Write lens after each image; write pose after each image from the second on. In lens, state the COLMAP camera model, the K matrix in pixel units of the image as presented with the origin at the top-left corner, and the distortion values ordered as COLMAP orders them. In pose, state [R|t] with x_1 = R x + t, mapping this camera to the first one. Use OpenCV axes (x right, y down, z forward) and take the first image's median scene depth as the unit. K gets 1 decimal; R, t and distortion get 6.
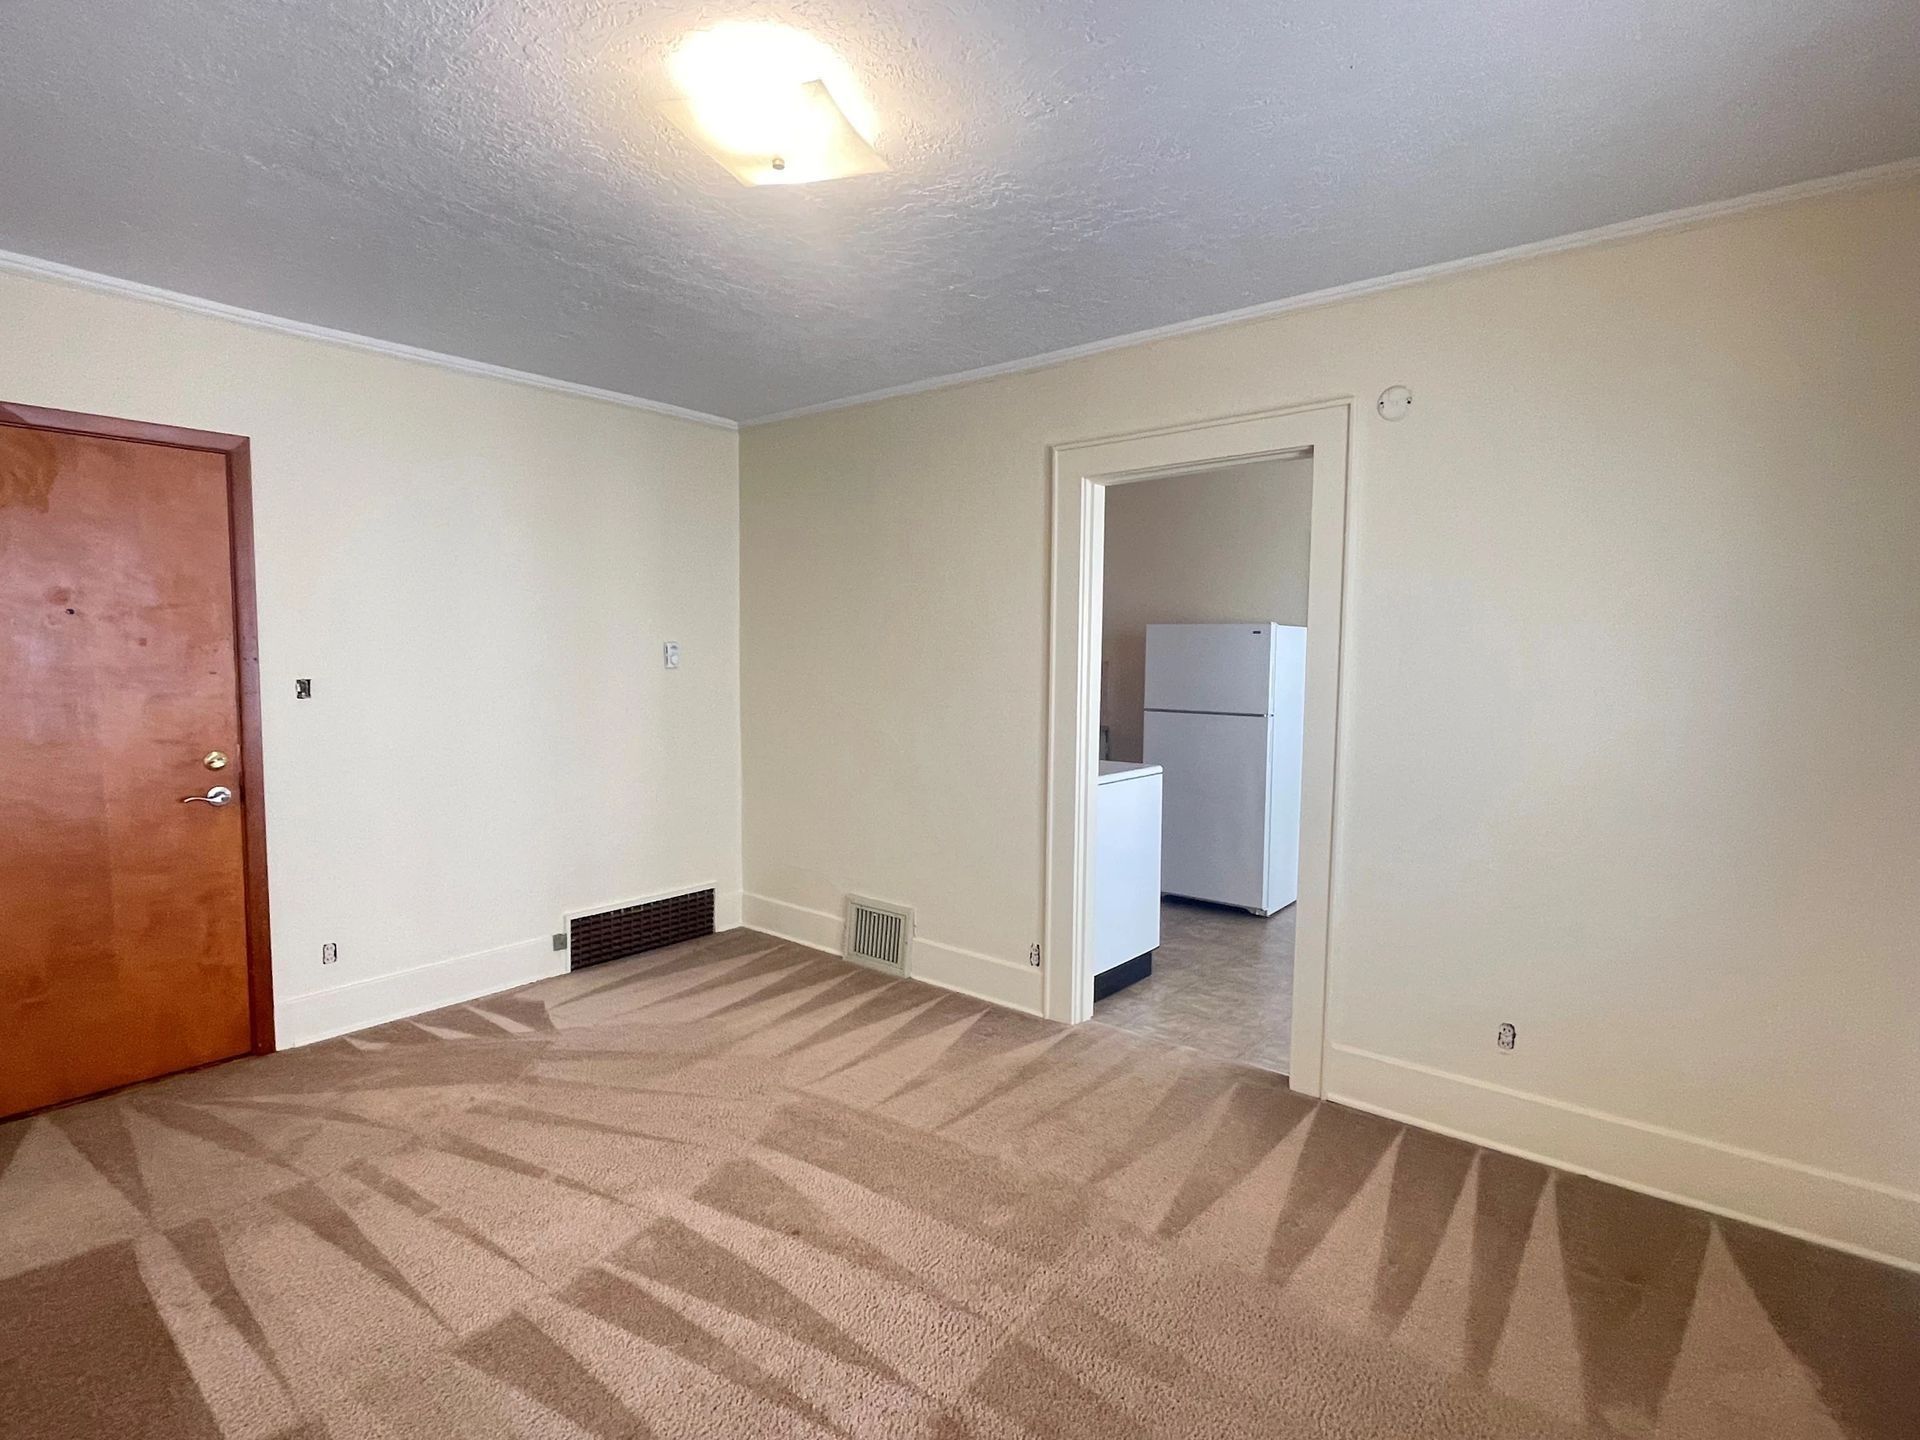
lens RADIAL K [[931.3, 0, 955.2], [0, 931.3, 726.0], [0, 0, 1]] dist [-0.001755, 0.000740]
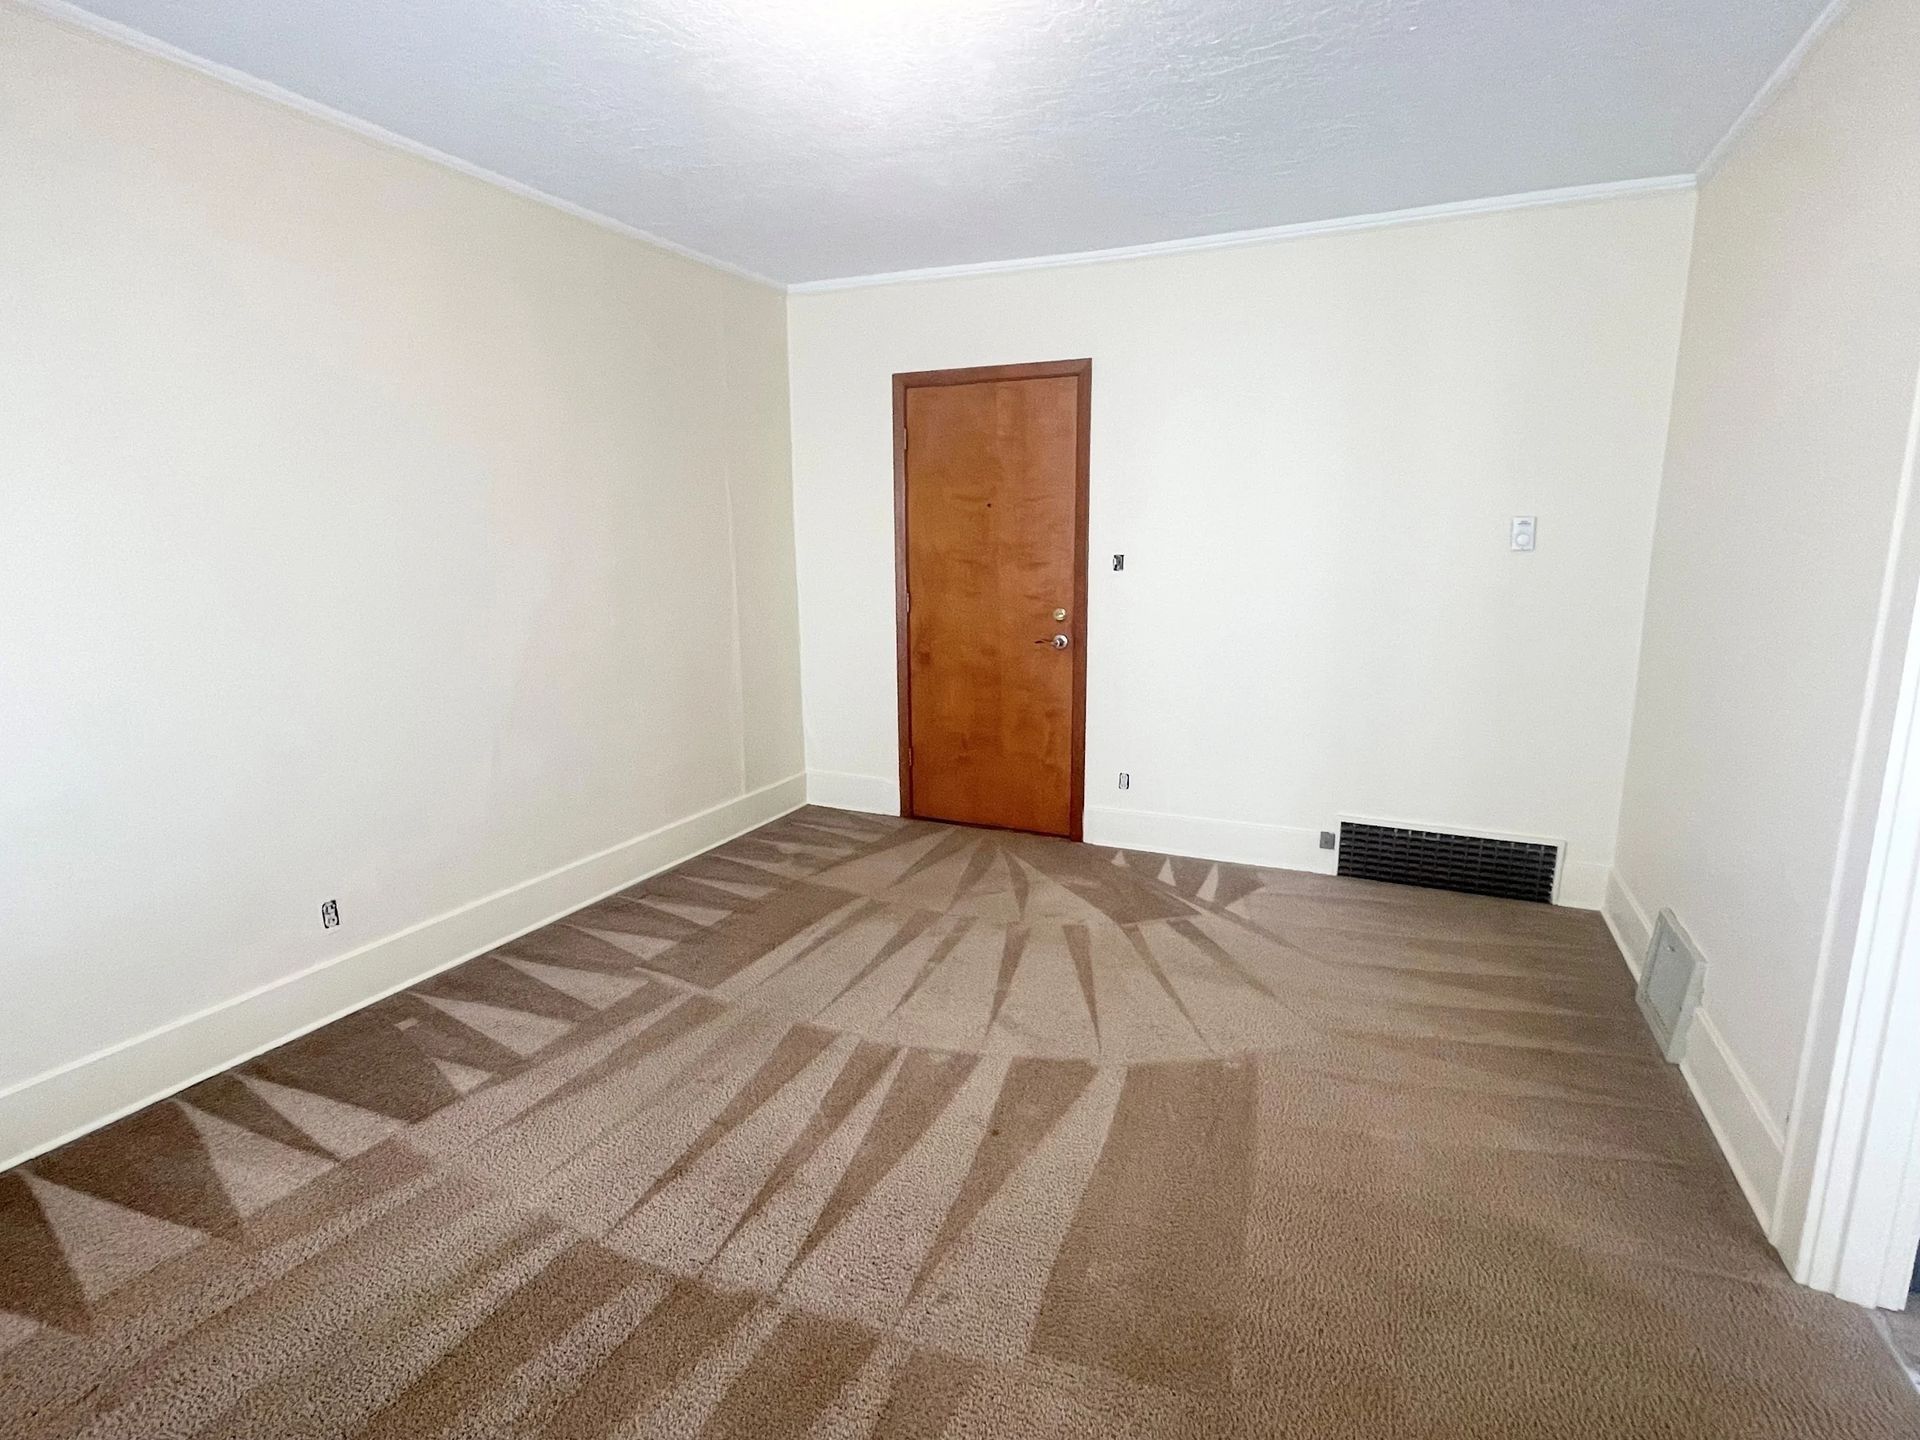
lens RADIAL K [[931.3, 0, 948.0], [0, 931.3, 722.7], [0, 0, 1]] dist [-0.001755, 0.000740]
pose [[0.280559, 0.180153, -0.942779, 0.427532], [-0.073943, 0.983366, 0.165904, -0.019725], [0.956984, 0.023166, 0.289213, 0.437841]]
